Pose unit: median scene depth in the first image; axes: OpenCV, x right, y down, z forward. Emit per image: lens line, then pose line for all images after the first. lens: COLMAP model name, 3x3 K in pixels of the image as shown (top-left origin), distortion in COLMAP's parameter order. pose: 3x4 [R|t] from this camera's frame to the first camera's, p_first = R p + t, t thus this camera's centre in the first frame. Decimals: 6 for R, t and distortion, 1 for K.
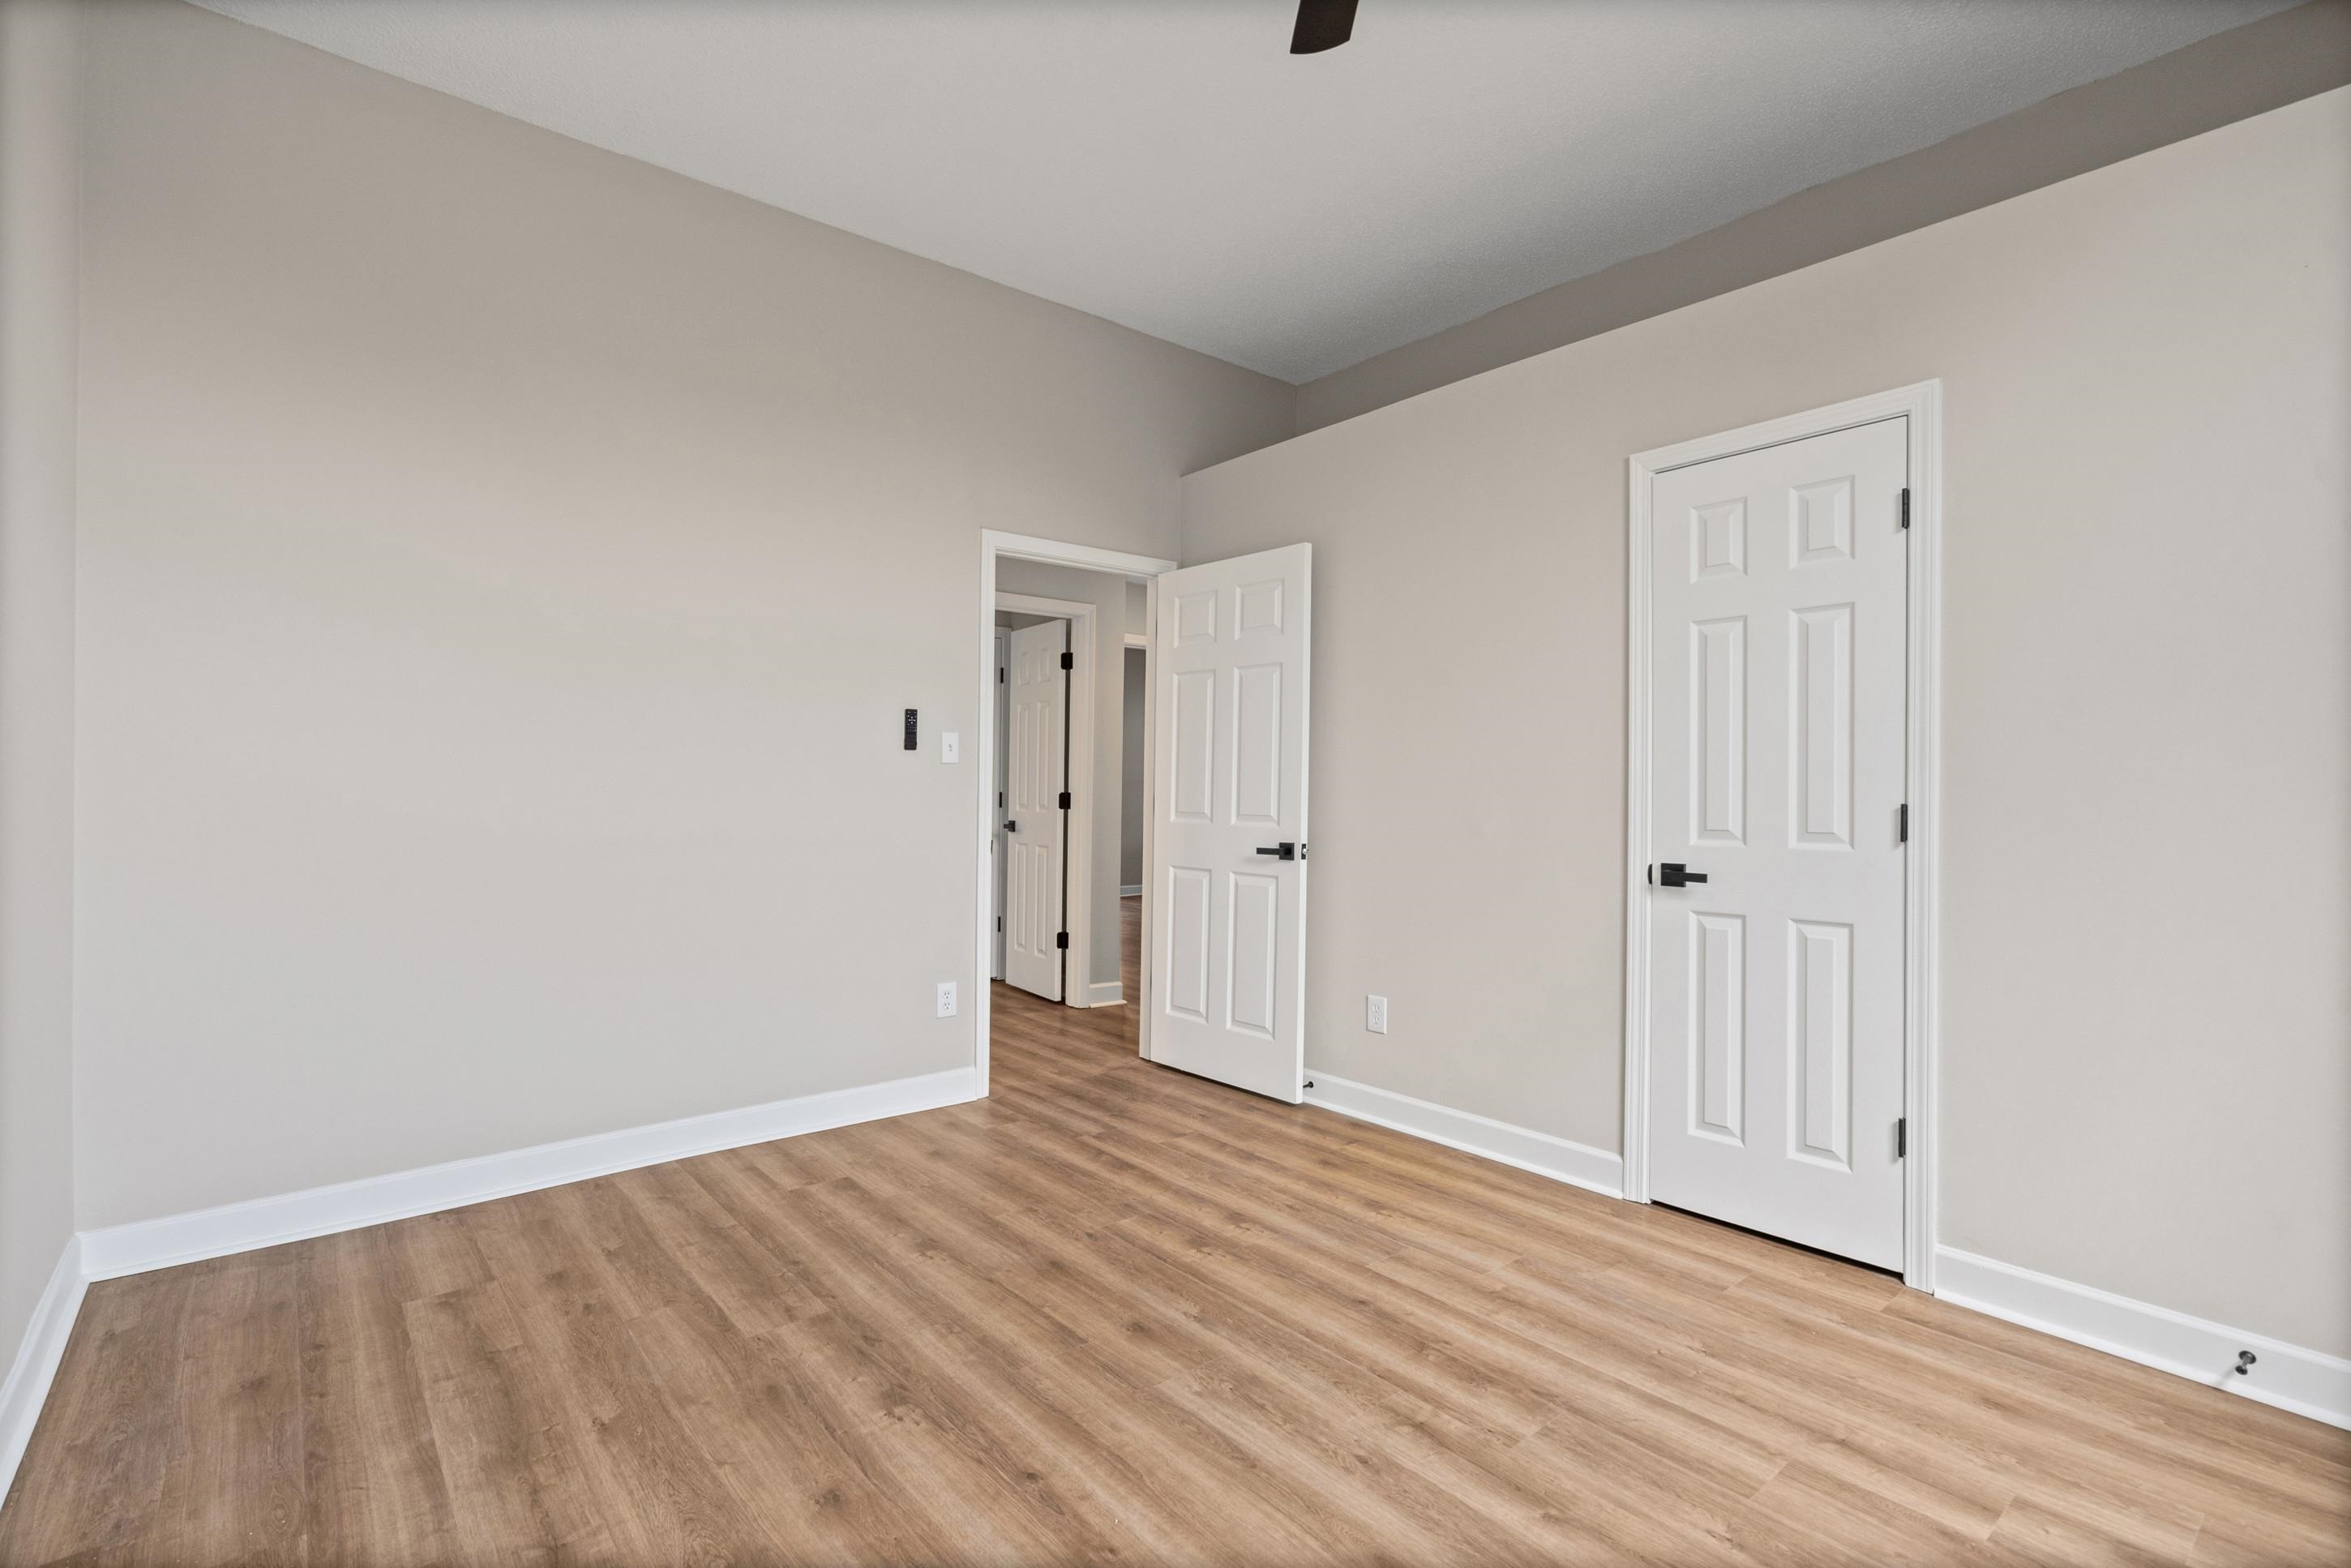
lens RADIAL K [[1077.7, 0, 1180.6], [0, 1077.7, 778.9], [0, 0, 1]] dist [0.004134, 0.000263]
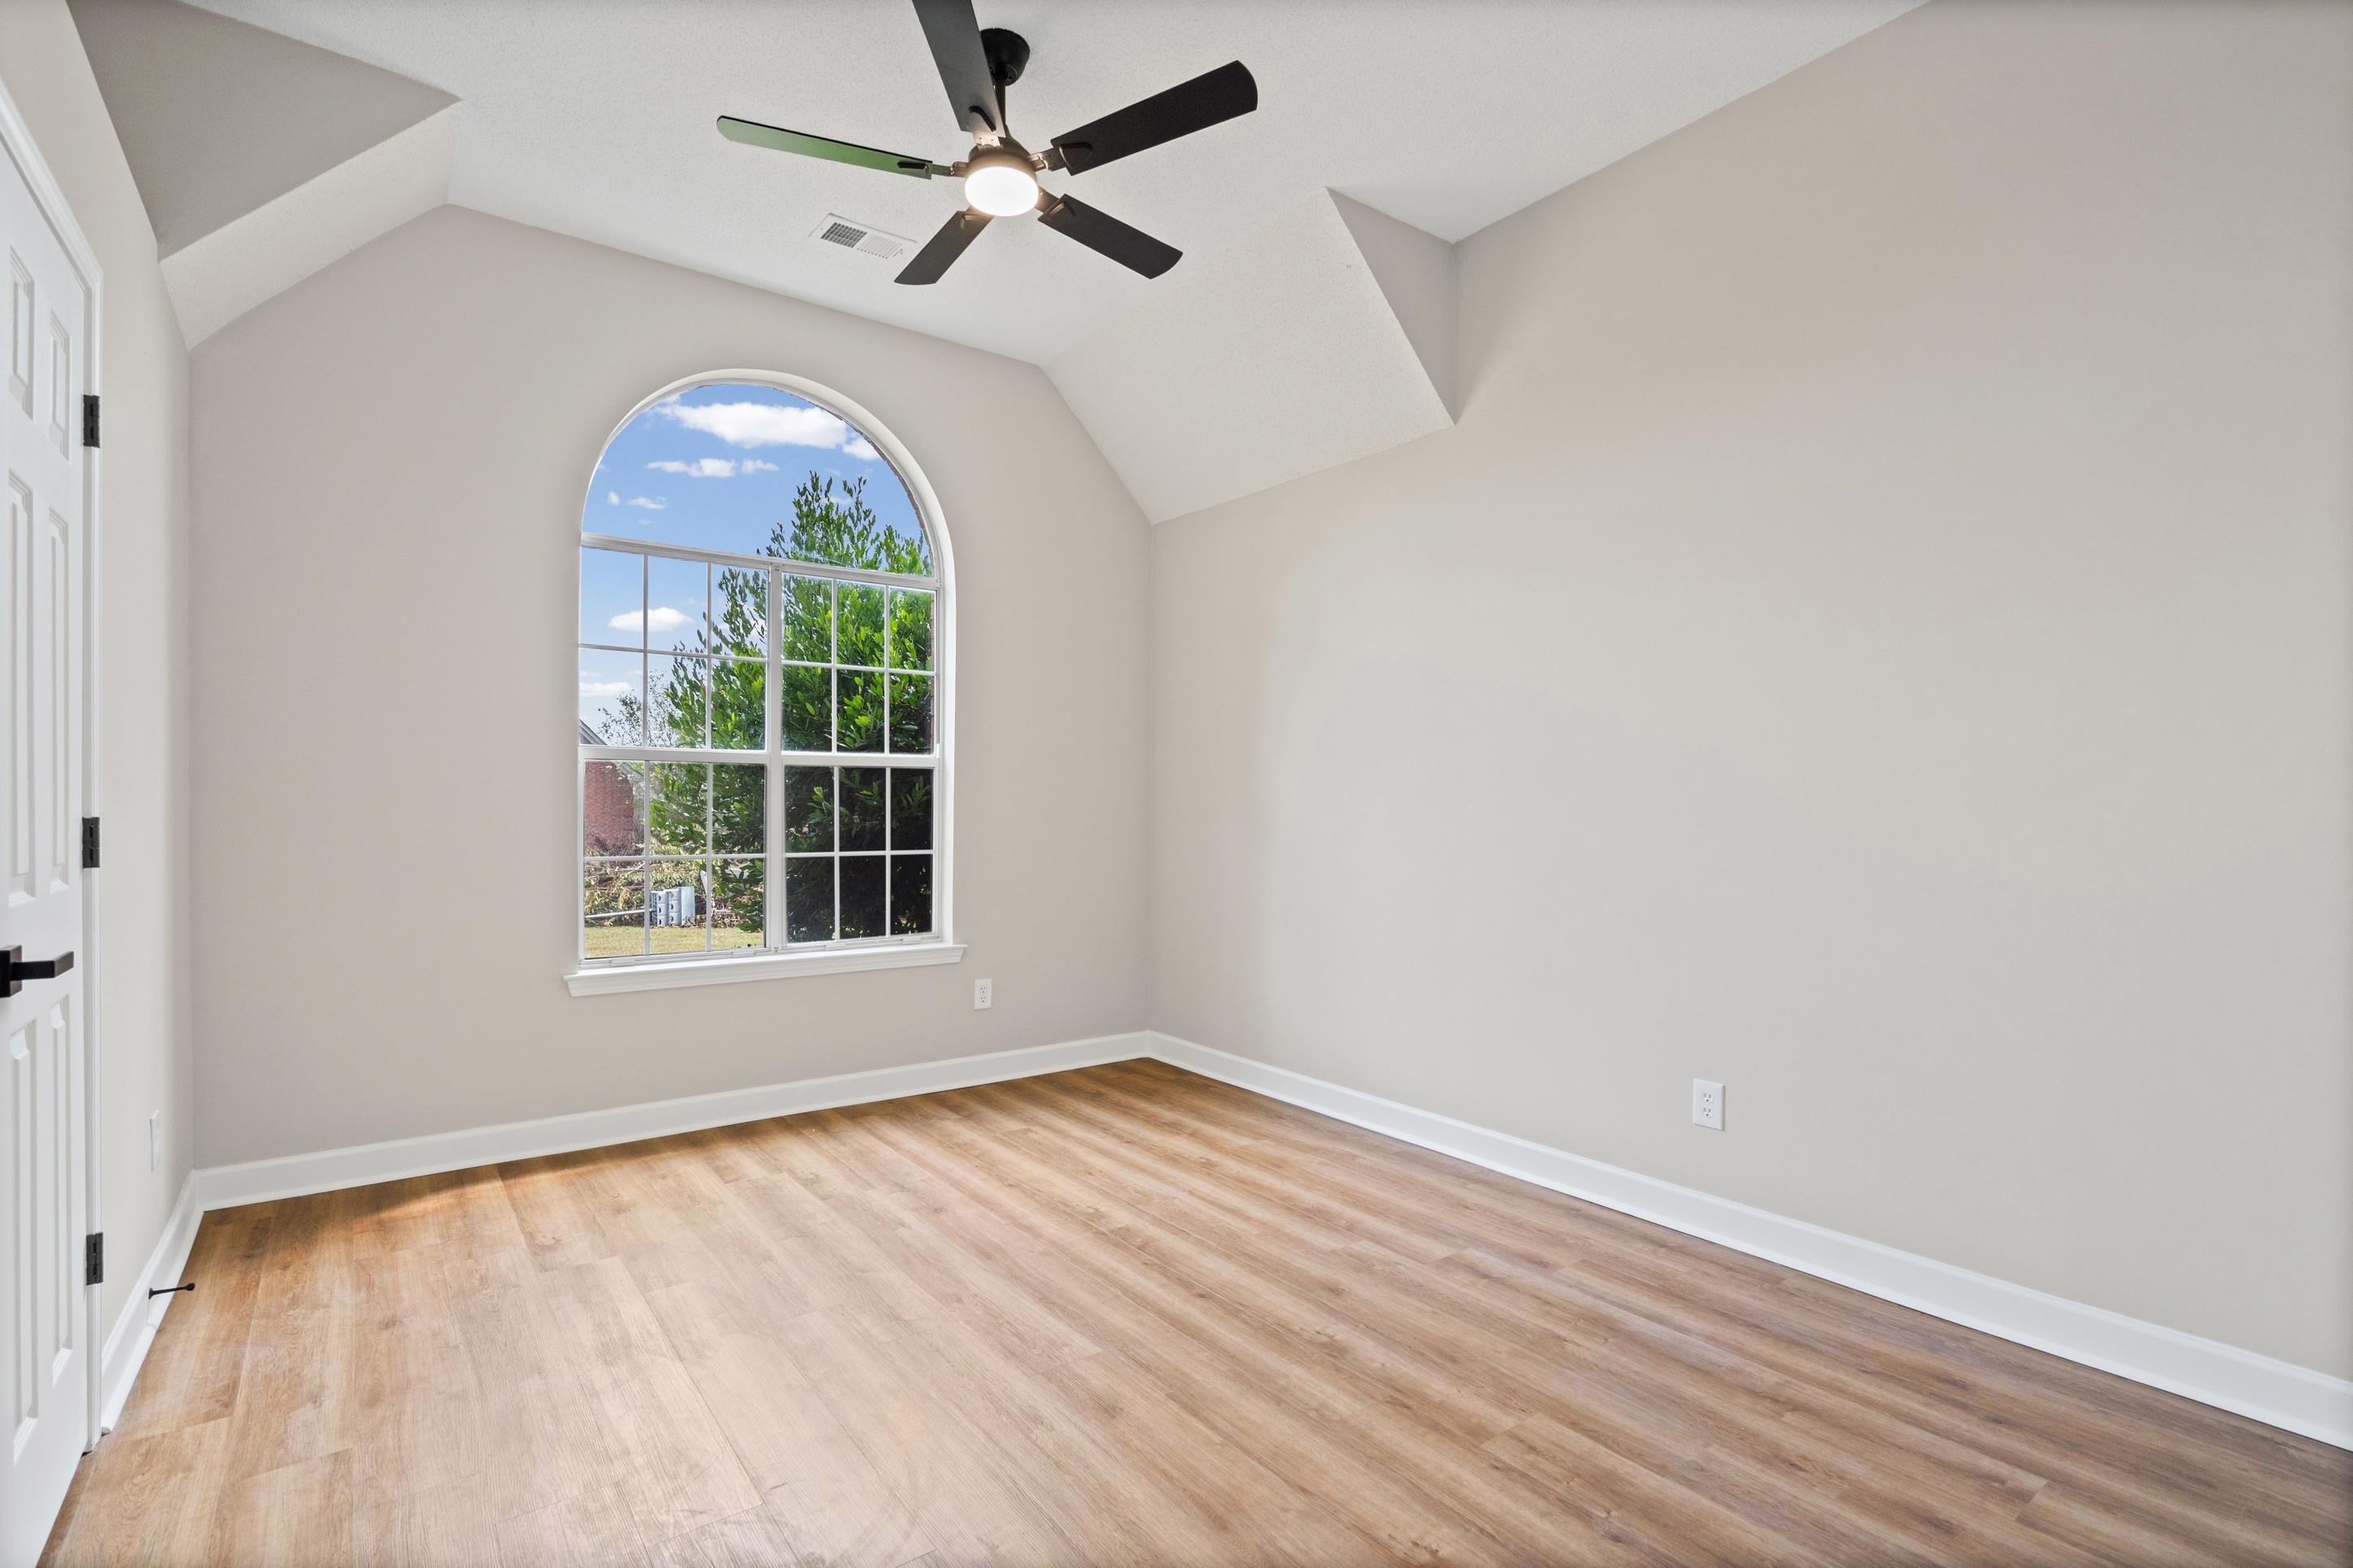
lens RADIAL K [[1078.4, 0, 1176.4], [0, 1078.4, 796.7], [0, 0, 1]] dist [0.004134, 0.000263]
pose [[-0.998578, -0.009367, 0.052488, -0.144225], [-0.009978, 0.999885, -0.011398, 0.010643], [-0.052375, -0.011906, -0.998557, 2.009566]]
